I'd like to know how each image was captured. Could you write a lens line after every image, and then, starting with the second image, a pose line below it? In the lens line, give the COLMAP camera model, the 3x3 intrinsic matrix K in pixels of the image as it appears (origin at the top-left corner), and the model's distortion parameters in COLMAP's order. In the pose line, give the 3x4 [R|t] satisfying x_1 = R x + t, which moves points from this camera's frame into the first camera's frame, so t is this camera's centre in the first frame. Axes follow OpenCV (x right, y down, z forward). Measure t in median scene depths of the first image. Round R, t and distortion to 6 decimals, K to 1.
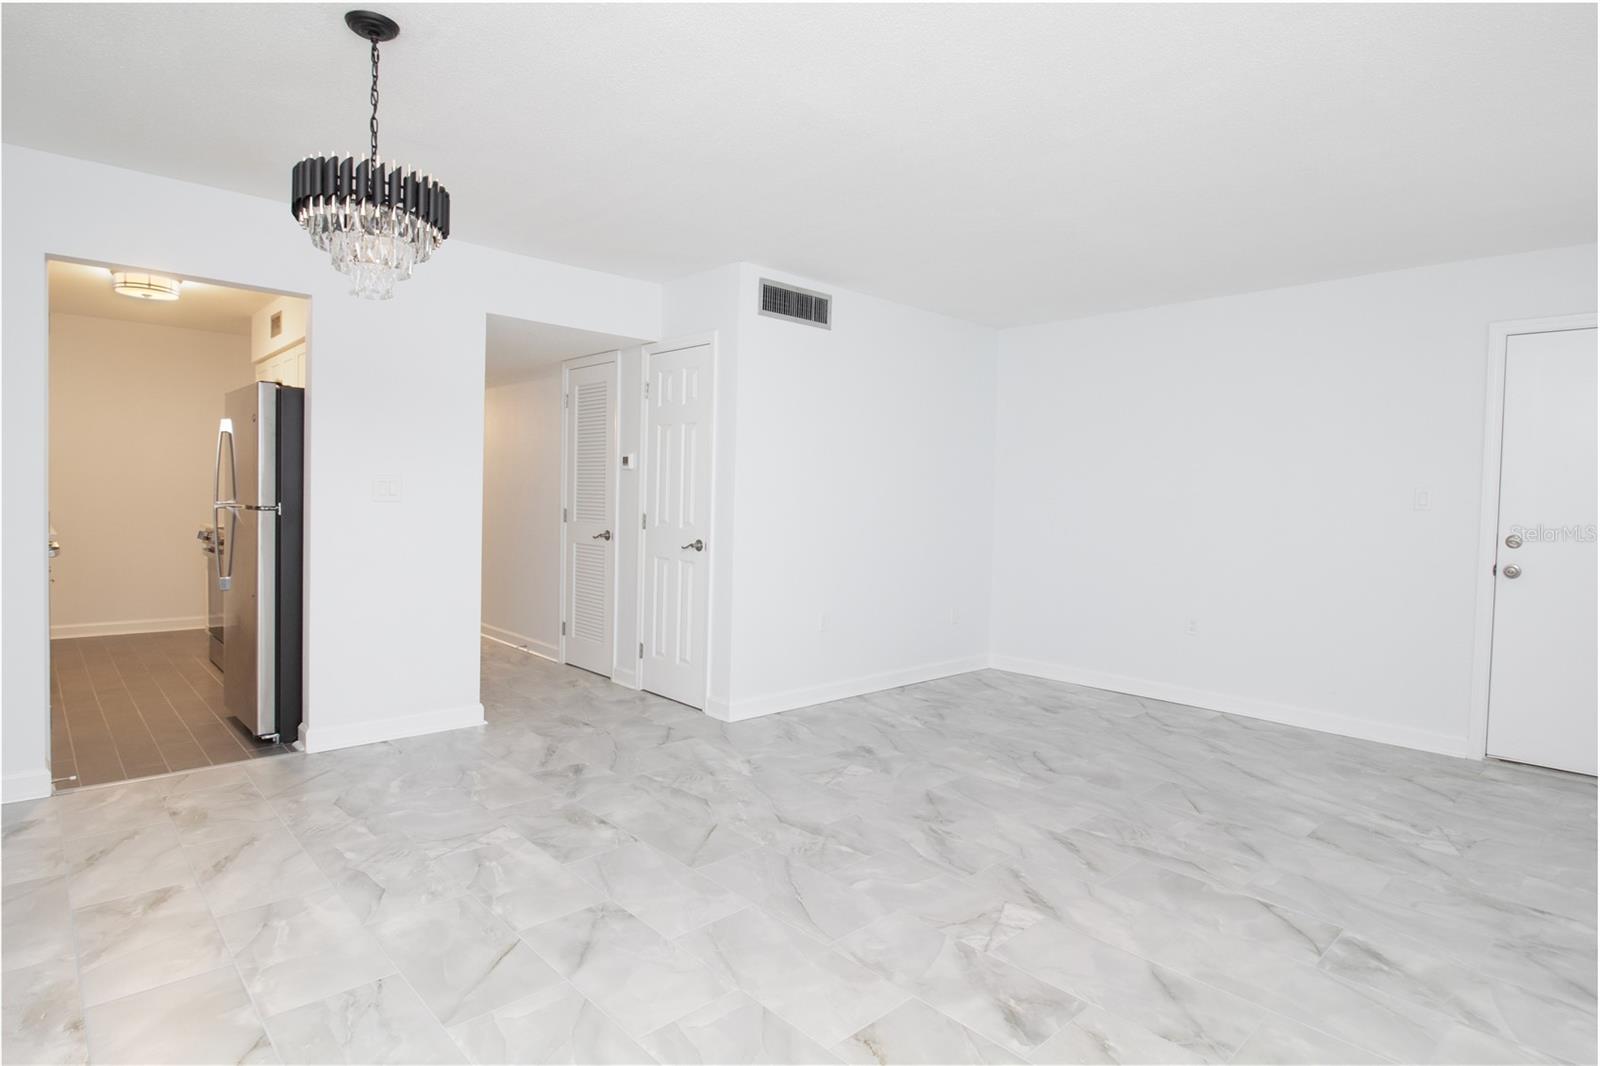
lens RADIAL K [[833.1, 0, 795.0], [0, 833.1, 518.7], [0, 0, 1]] dist [0.004860, -0.014438]
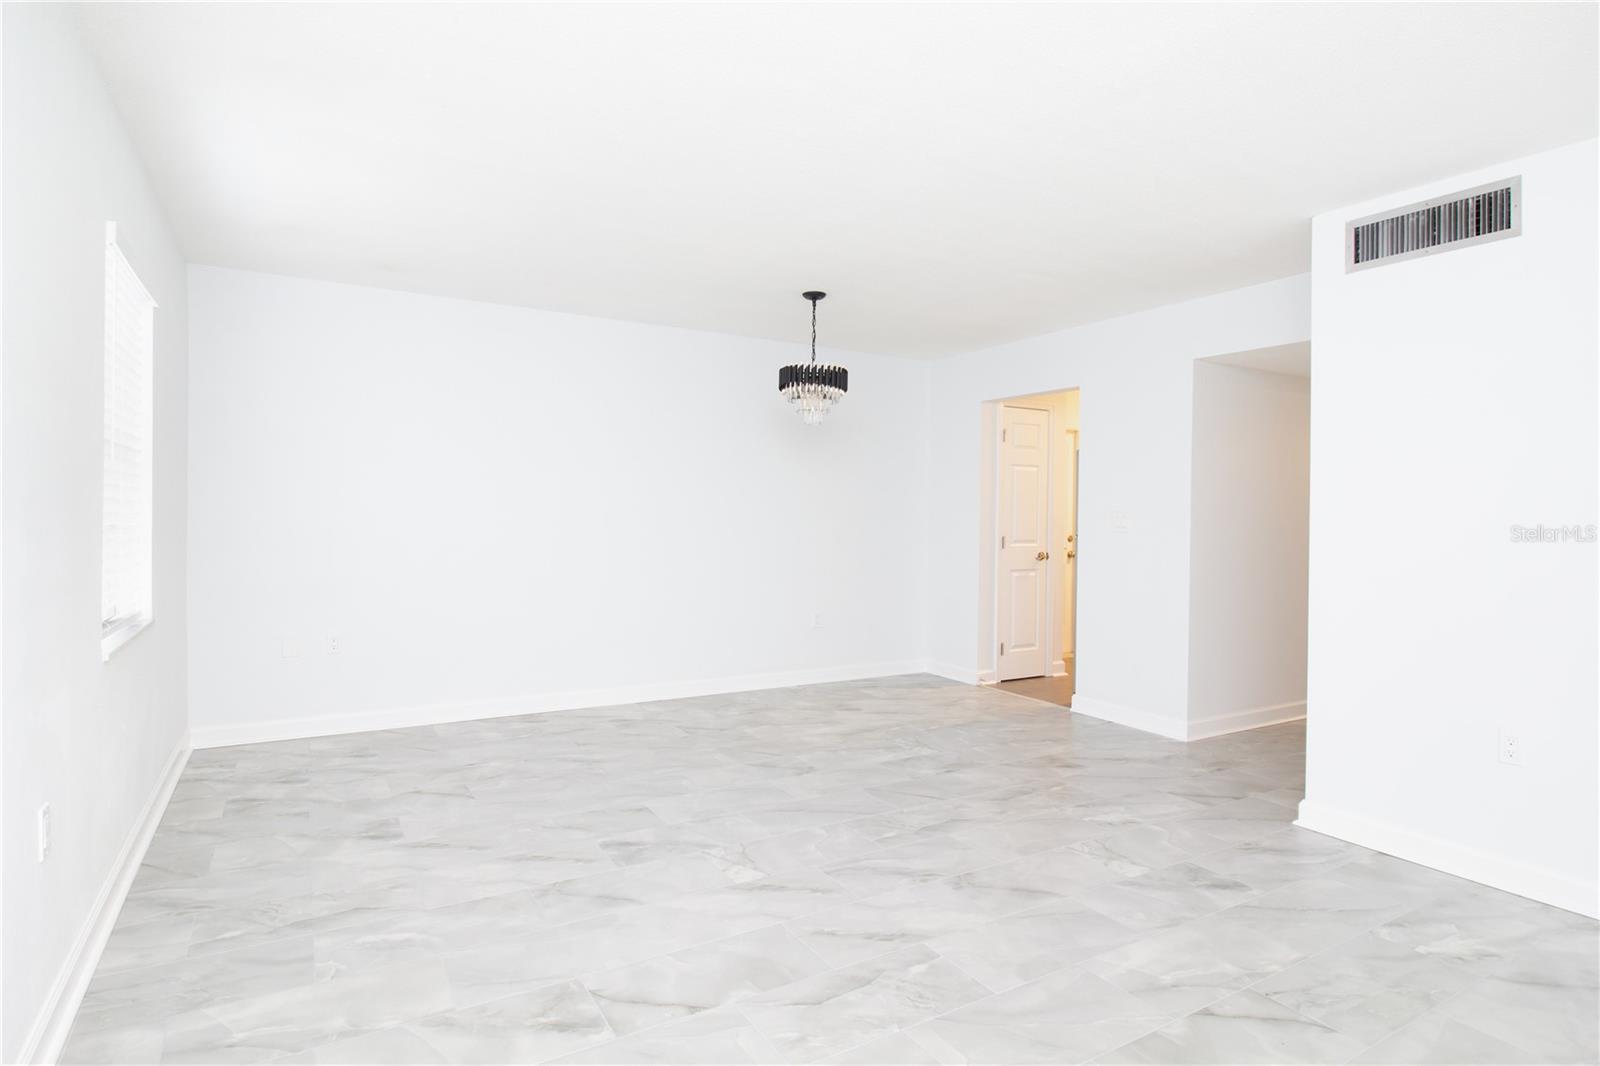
lens RADIAL K [[833.1, 0, 795.0], [0, 833.1, 518.7], [0, 0, 1]] dist [0.004860, -0.014438]
pose [[-0.204442, -0.020531, -0.978663, 1.113836], [-0.046487, 0.998856, -0.011244, -0.004864], [0.977774, 0.043196, -0.205163, 1.025317]]
